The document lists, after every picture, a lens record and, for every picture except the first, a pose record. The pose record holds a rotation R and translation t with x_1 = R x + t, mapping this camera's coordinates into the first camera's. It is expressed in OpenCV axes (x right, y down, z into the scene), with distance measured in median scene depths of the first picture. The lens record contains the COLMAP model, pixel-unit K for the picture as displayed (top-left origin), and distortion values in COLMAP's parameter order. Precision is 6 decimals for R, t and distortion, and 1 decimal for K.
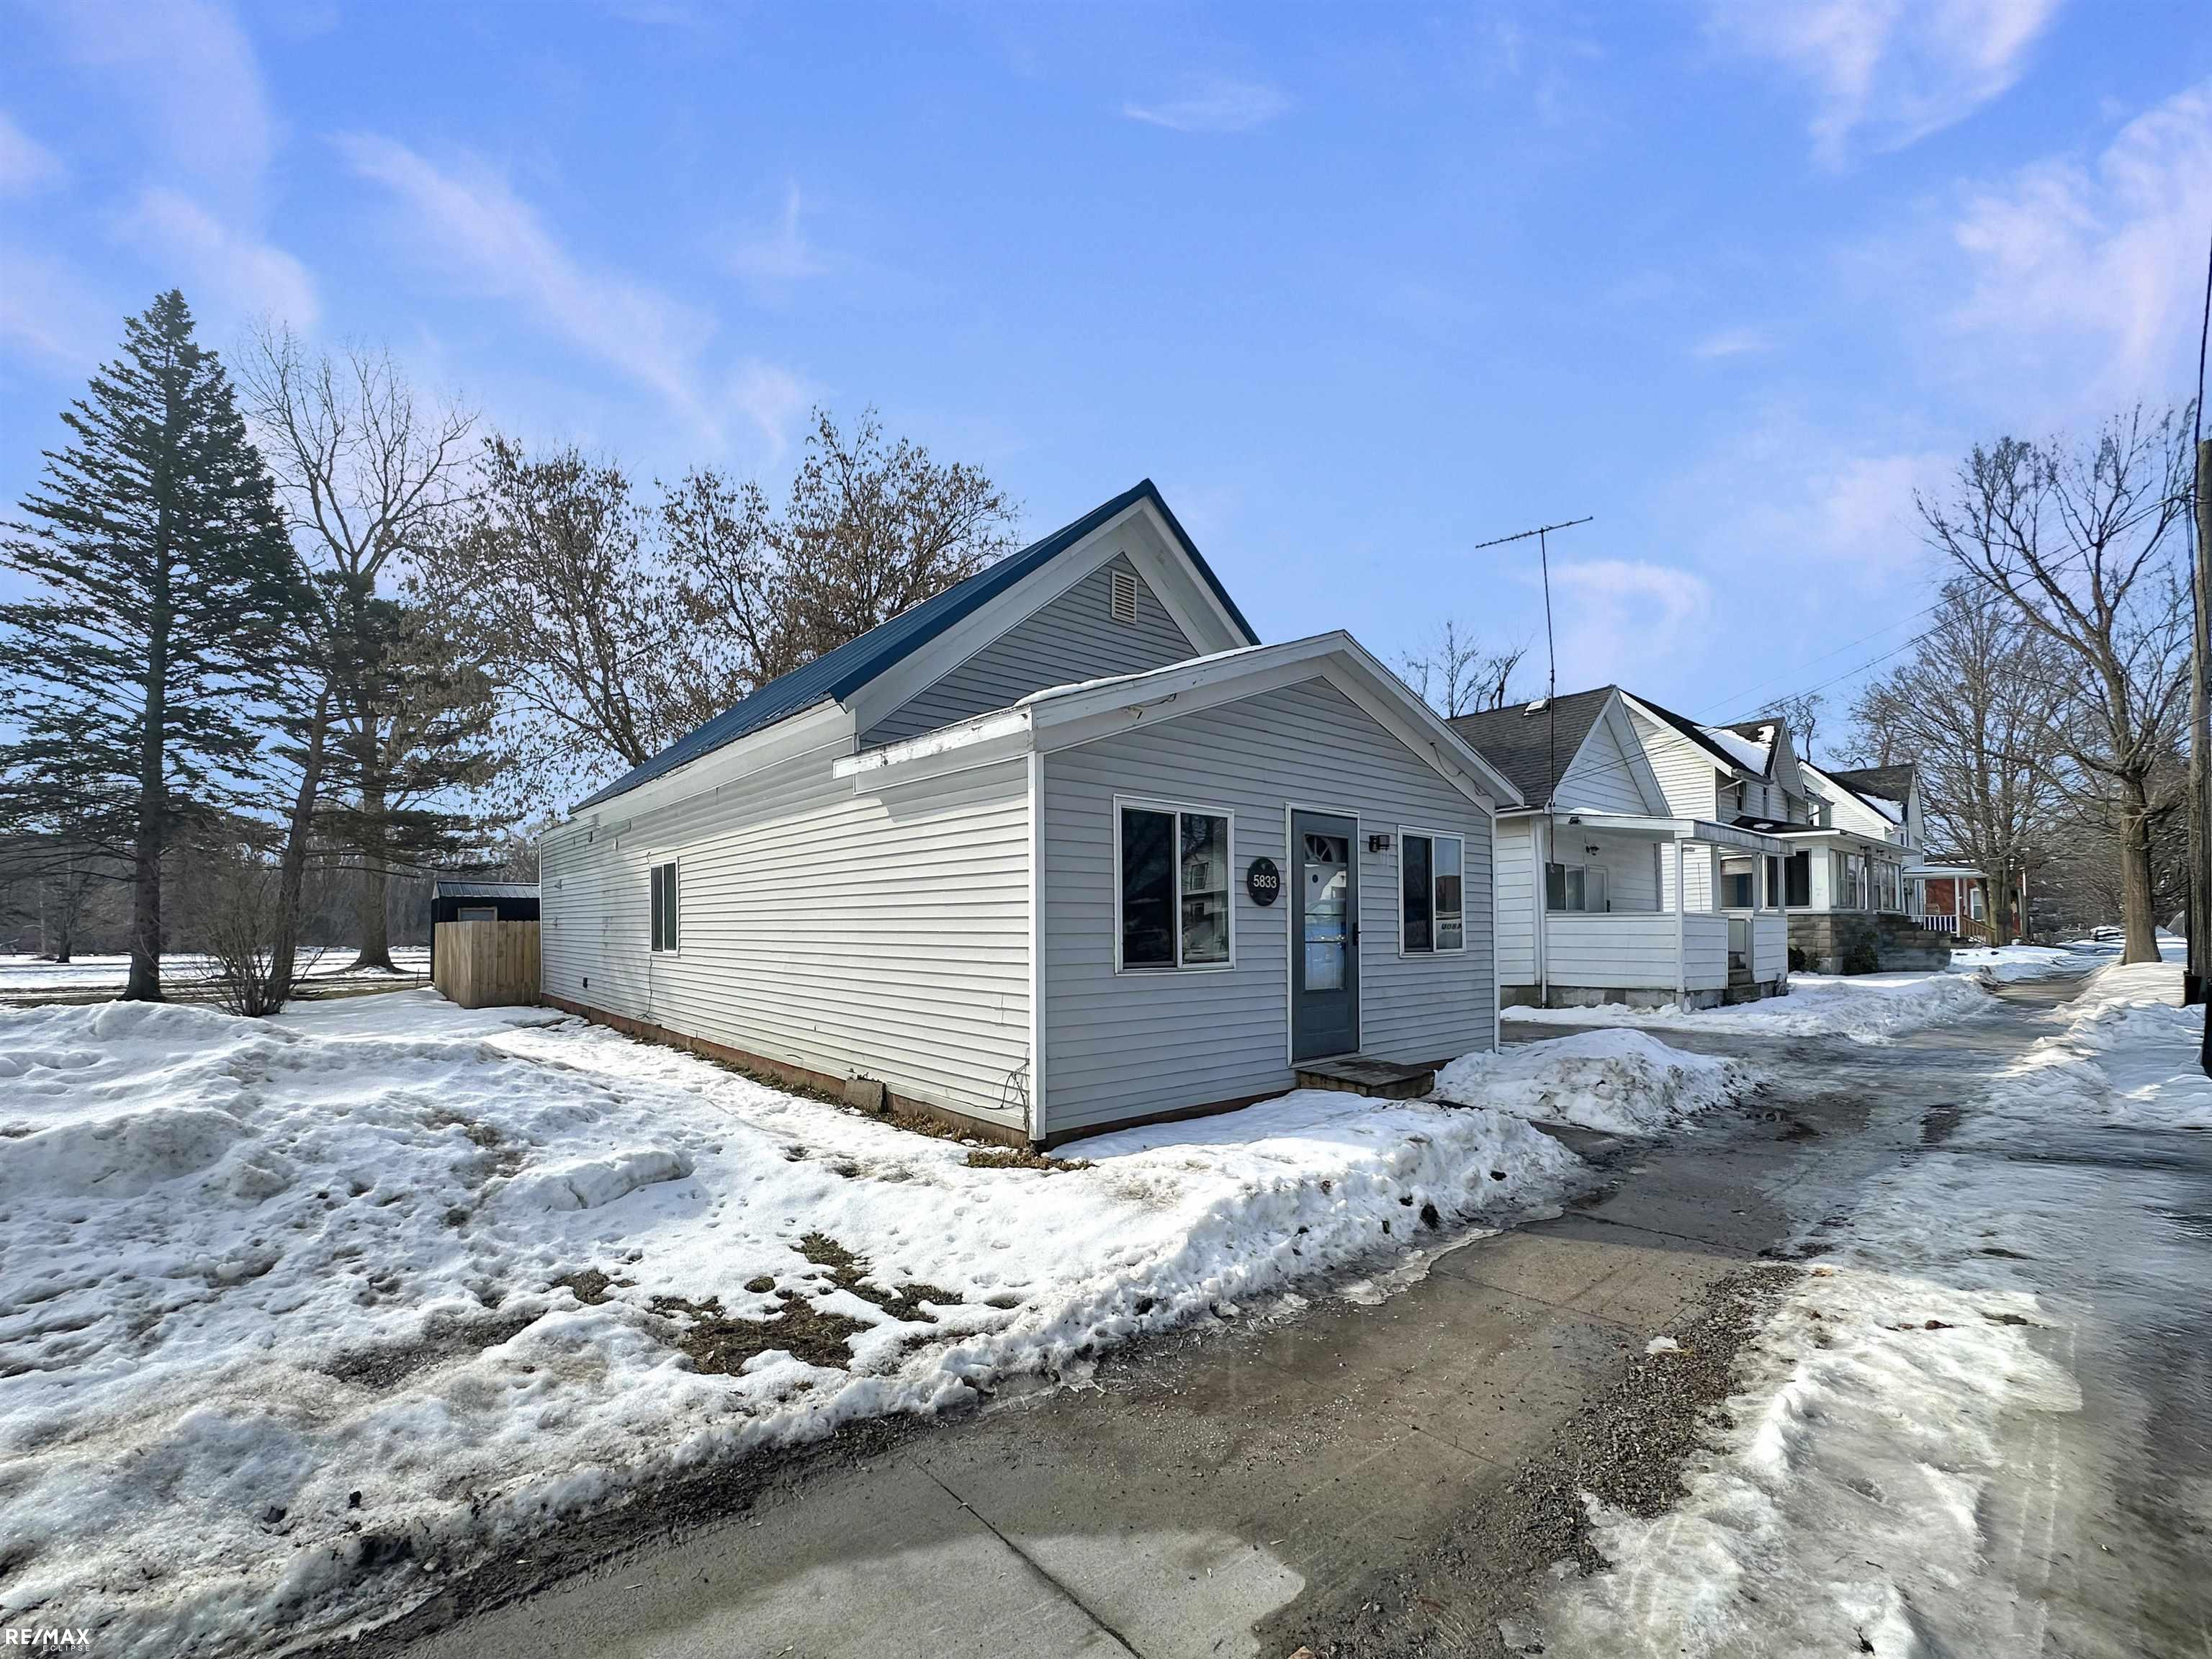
lens RADIAL K [[911.7, 0, 1106.1], [0, 911.7, 902.9], [0, 0, 1]] dist [-0.002406, 0.000028]
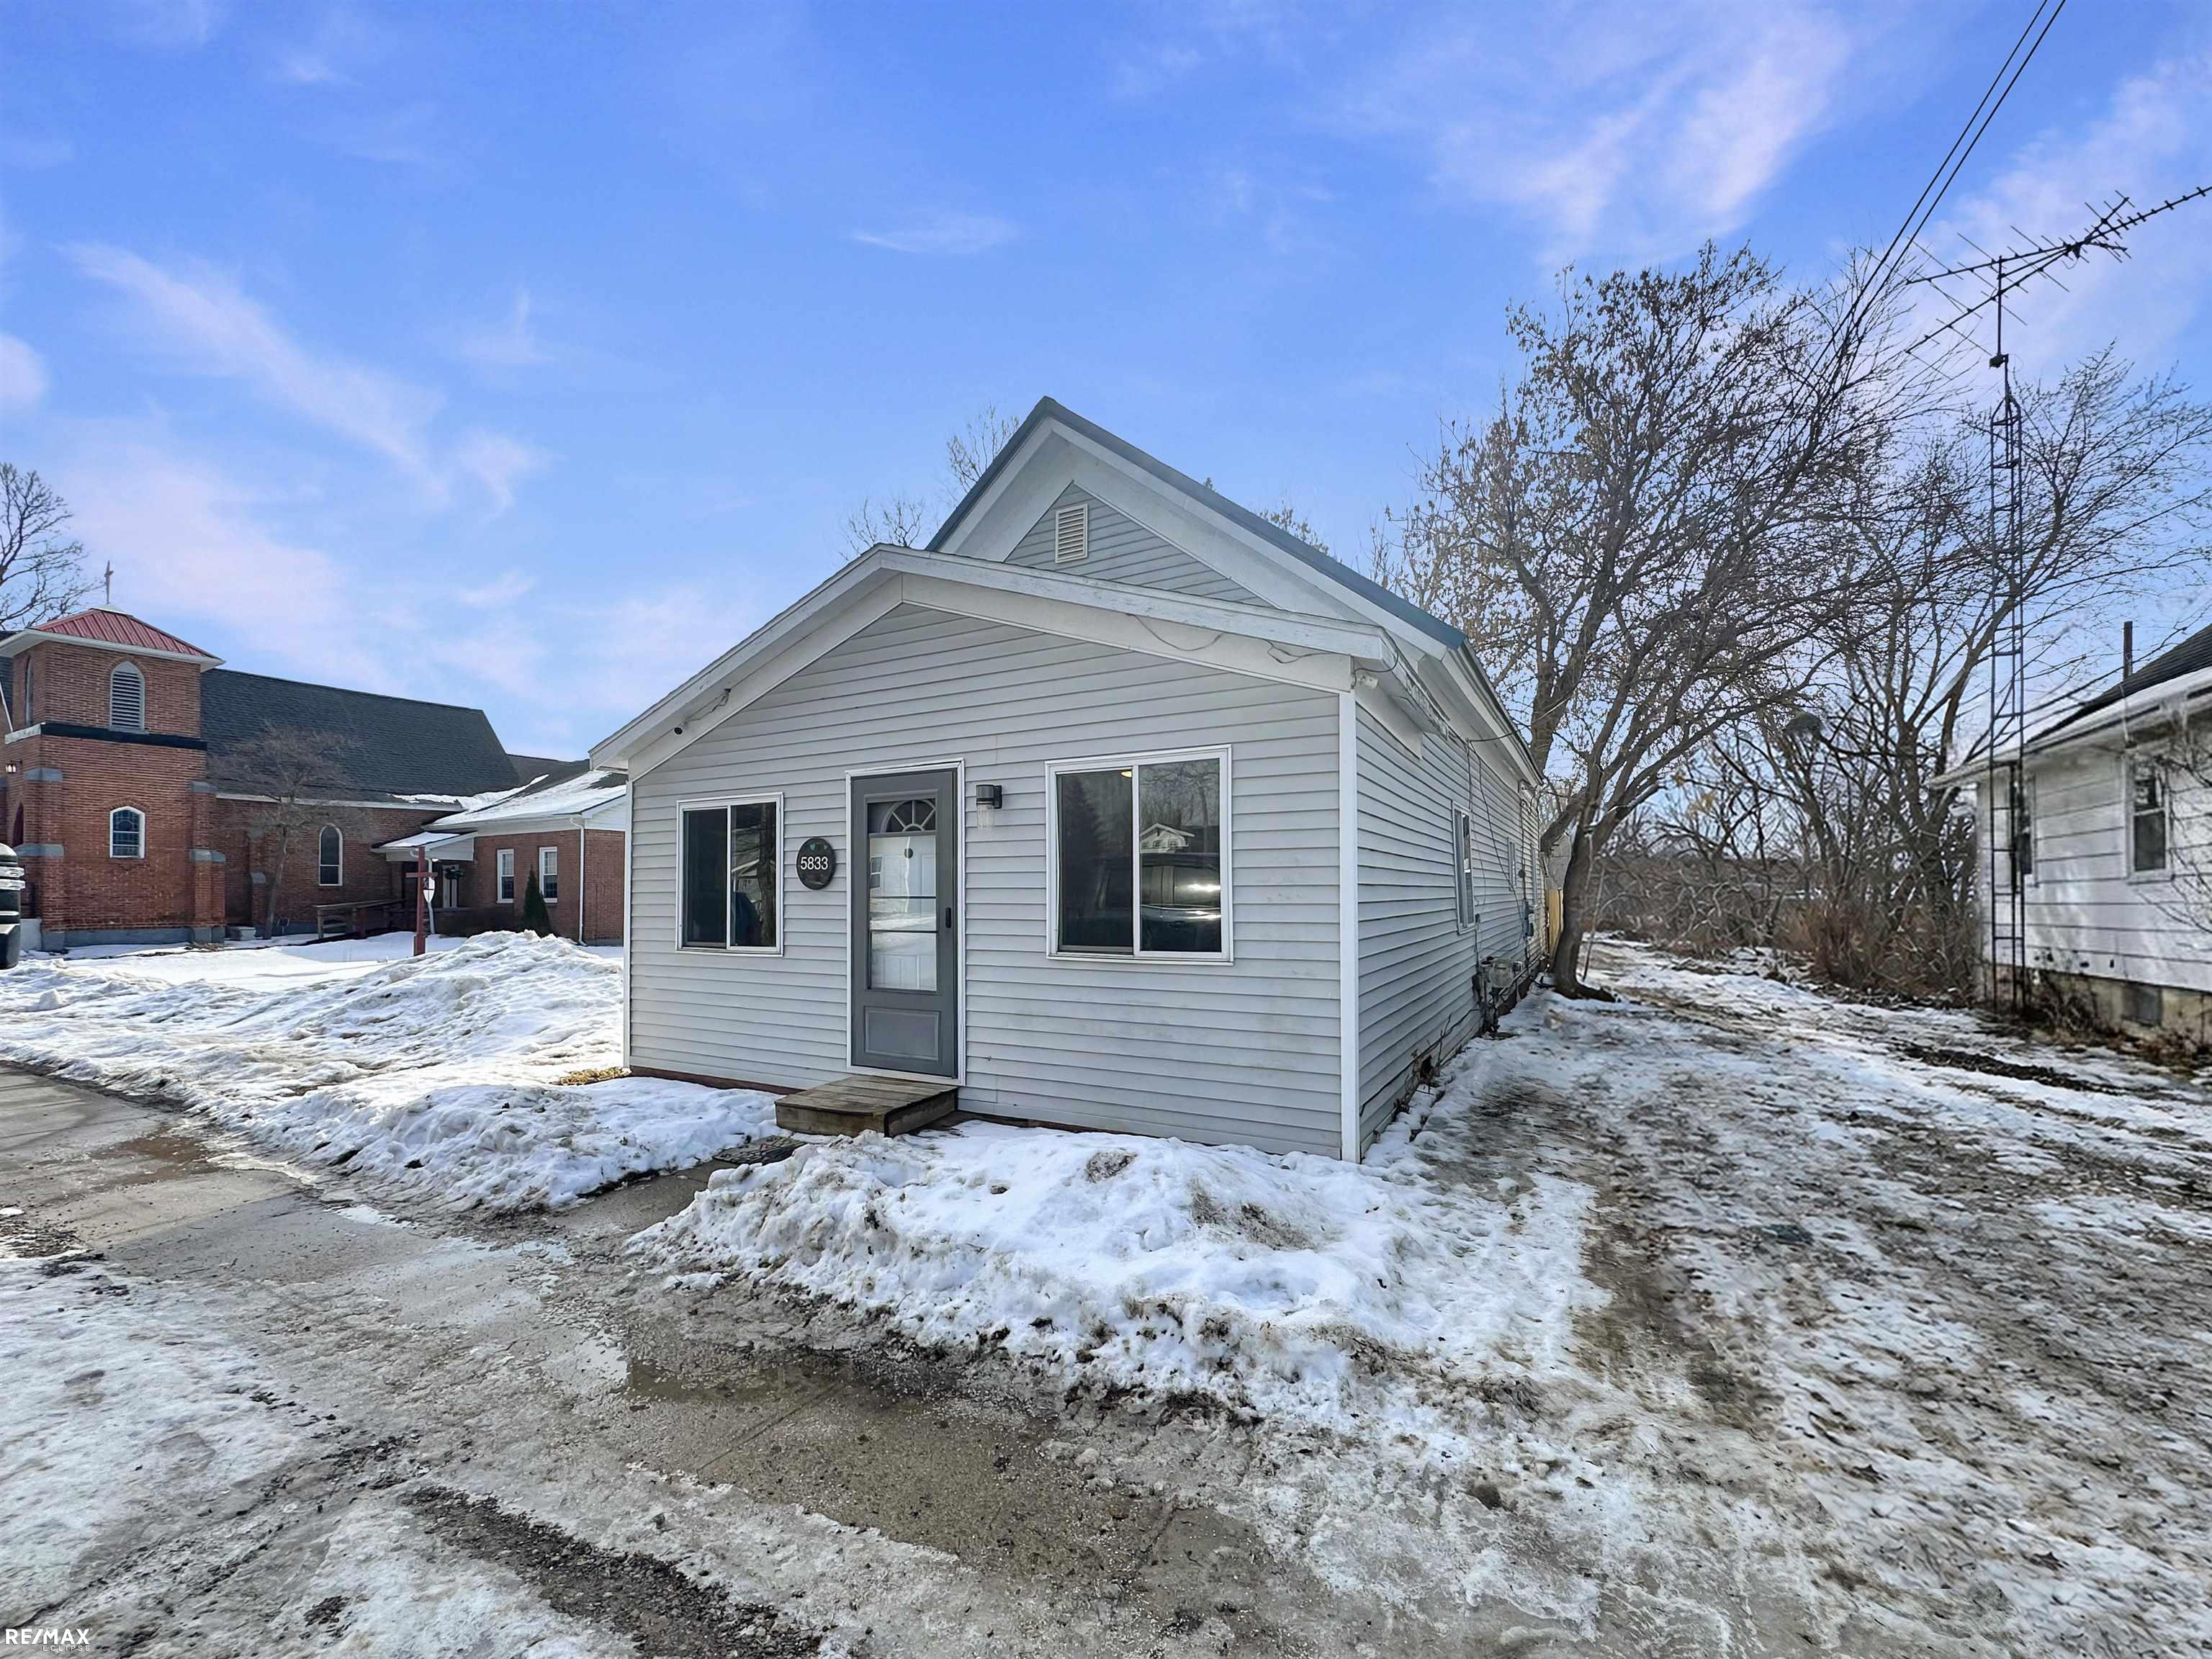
lens RADIAL K [[911.7, 0, 1092.3], [0, 911.7, 887.3], [0, 0, 1]] dist [-0.002406, 0.000028]
pose [[0.334835, -0.009653, -0.942227, 1.052259], [0.031062, 0.999517, 0.000798, 0.008245], [0.941765, -0.029534, 0.334973, 0.878861]]
